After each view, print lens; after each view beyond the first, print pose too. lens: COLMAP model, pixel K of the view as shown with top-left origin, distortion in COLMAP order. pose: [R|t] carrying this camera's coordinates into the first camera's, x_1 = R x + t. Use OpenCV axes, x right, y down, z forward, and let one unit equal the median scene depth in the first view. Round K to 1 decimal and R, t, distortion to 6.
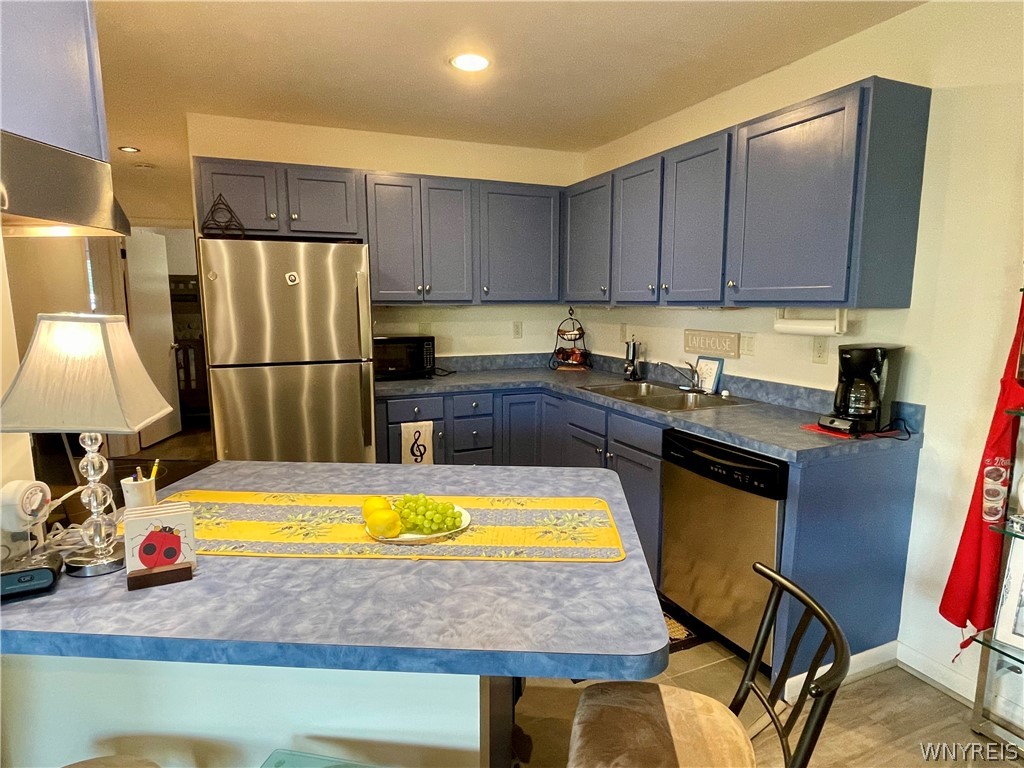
lens RADIAL K [[590.9, 0, 512.0], [0, 590.9, 384.0], [0, 0, 1]] dist [0.000210, -0.001963]
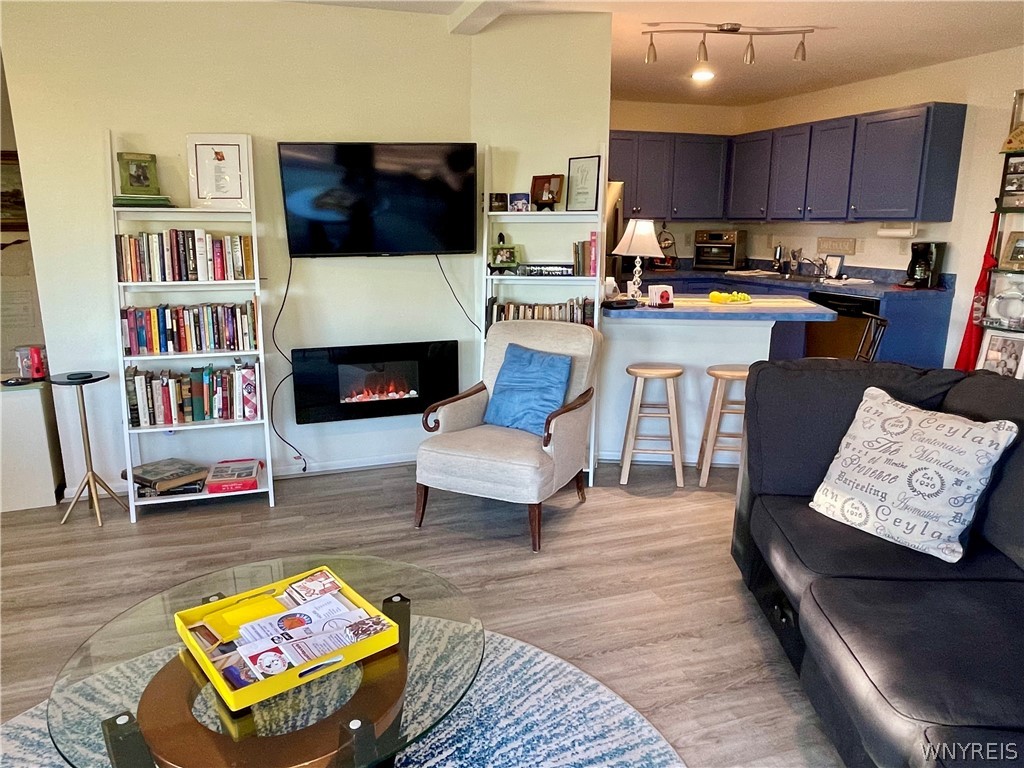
lens RADIAL K [[720.8, 0, 512.0], [0, 720.8, 384.0], [0, 0, 1]] dist [-0.001998, -0.002512]
pose [[0.998150, 0.016132, -0.058620, -0.498912], [-0.011290, 0.996568, 0.082001, 0.184871], [0.059742, -0.081187, 0.994907, -1.212141]]
